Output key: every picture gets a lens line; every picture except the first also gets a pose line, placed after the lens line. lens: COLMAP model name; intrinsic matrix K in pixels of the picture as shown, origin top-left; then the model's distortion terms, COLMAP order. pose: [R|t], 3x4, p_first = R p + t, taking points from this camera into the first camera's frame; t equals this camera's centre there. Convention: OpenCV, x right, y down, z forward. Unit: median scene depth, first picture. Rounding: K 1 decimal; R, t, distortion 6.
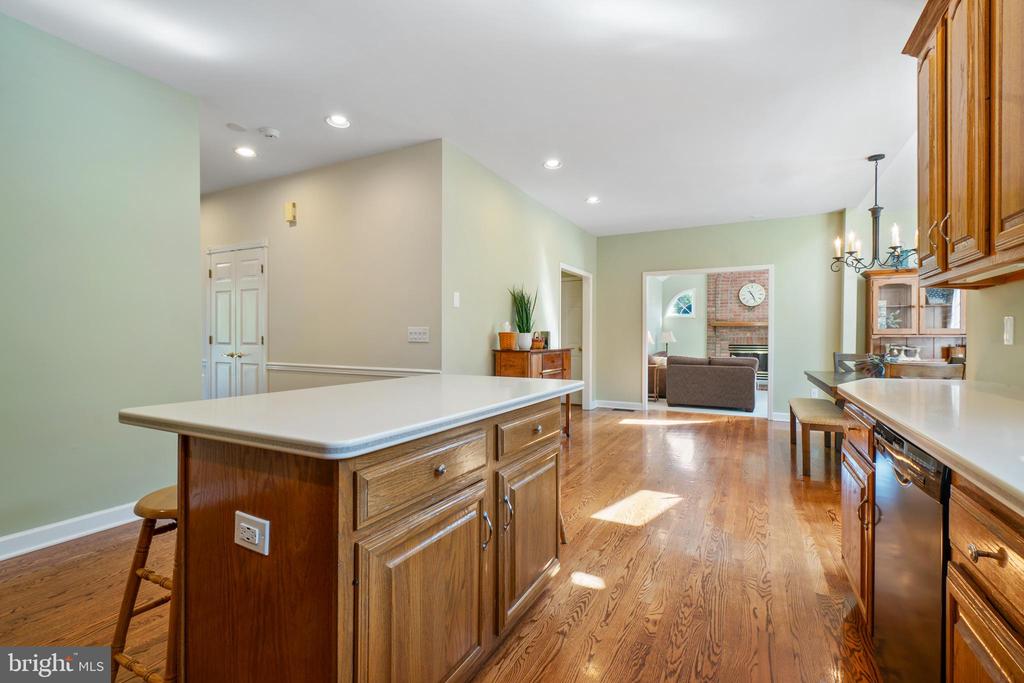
lens RADIAL K [[459.8, 0, 508.5], [0, 459.8, 338.1], [0, 0, 1]] dist [0.001432, -0.000606]
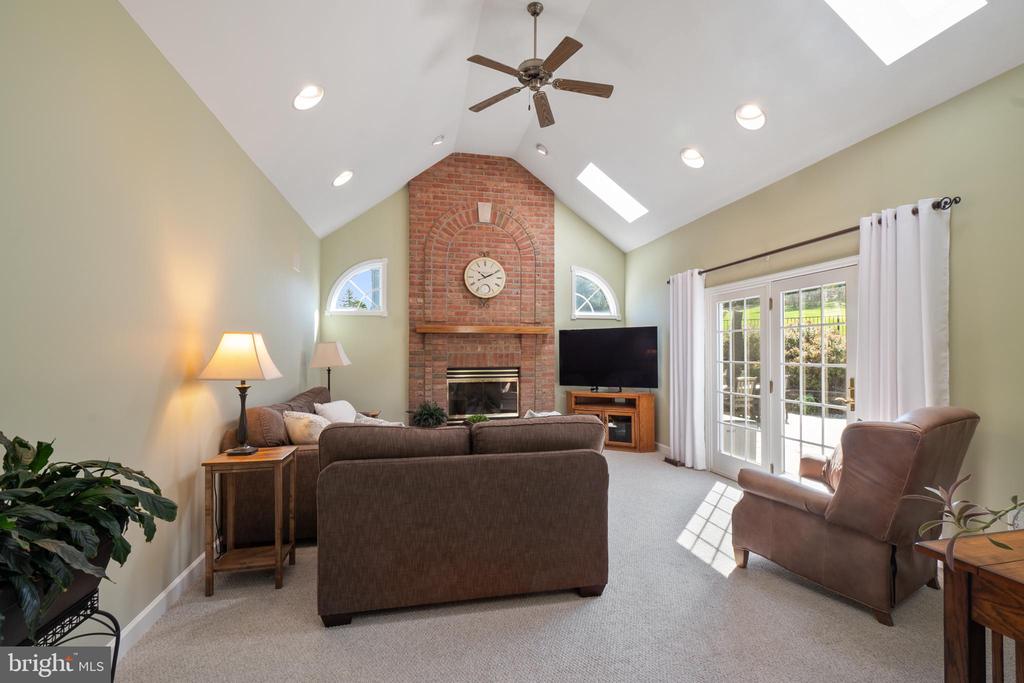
lens RADIAL K [[466.0, 0, 513.0], [0, 466.0, 336.2], [0, 0, 1]] dist [0.011539, 0.000028]
pose [[0.769822, 0.021309, 0.637903, 0.195361], [0.004635, 0.999230, -0.038972, -0.000881], [-0.638242, 0.032959, 0.769130, 0.545206]]
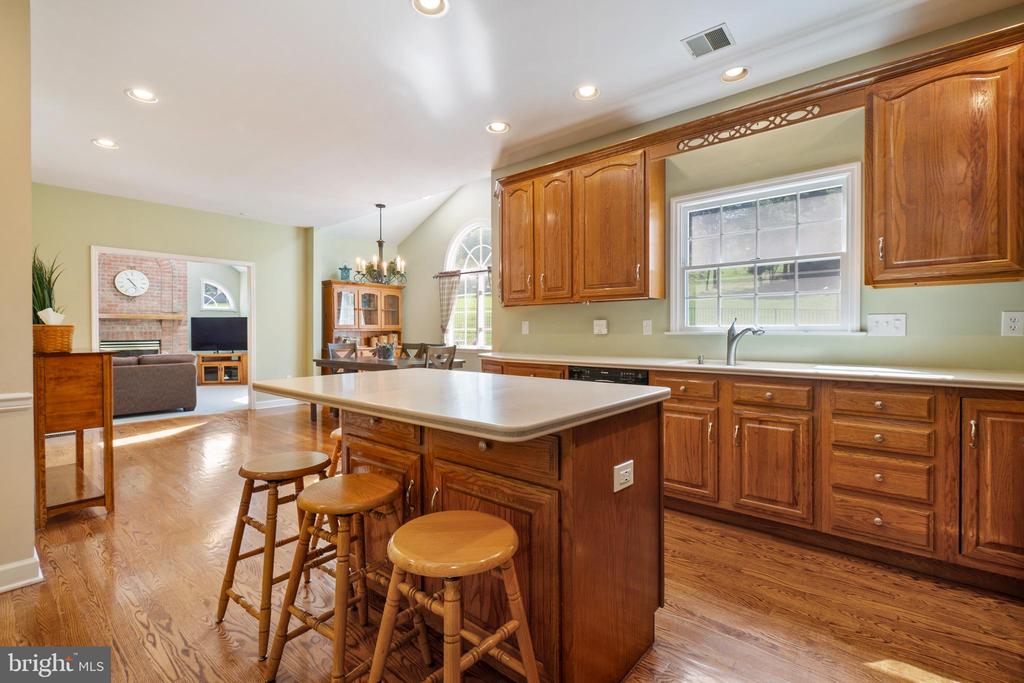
lens RADIAL K [[466.0, 0, 513.0], [0, 466.0, 336.2], [0, 0, 1]] dist [0.011539, 0.000028]
pose [[0.221279, -0.013229, 0.975121, -0.184287], [0.004942, 0.999910, 0.012444, -0.000670], [-0.975198, 0.002065, 0.221324, 0.094729]]
